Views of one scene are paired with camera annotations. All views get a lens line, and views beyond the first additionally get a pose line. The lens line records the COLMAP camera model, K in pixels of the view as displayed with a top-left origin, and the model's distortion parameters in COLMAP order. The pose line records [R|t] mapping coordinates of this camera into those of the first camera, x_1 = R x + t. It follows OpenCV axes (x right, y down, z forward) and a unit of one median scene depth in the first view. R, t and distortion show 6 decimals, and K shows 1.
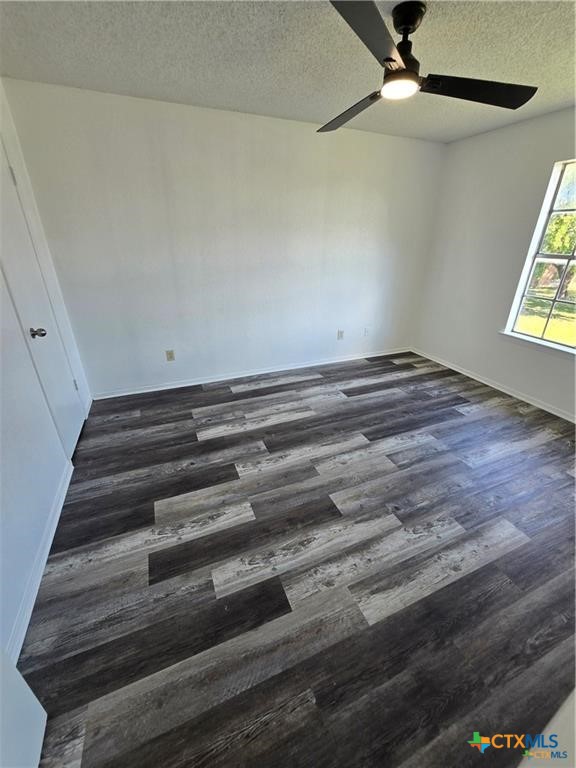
lens RADIAL K [[315.6, 0, 287.0], [0, 315.6, 382.4], [0, 0, 1]] dist [0.000058, -0.000297]
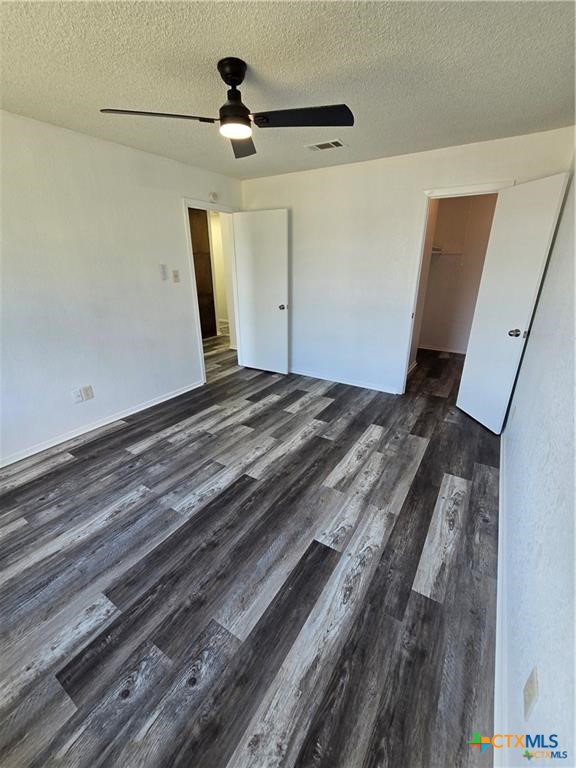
lens RADIAL K [[315.6, 0, 287.9], [0, 315.6, 383.0], [0, 0, 1]] dist [0.000058, -0.000297]
pose [[-0.820930, 0.203245, -0.533633, 0.596507], [-0.244067, 0.719963, 0.649680, -0.634207], [0.516241, 0.663585, -0.541434, 1.380691]]
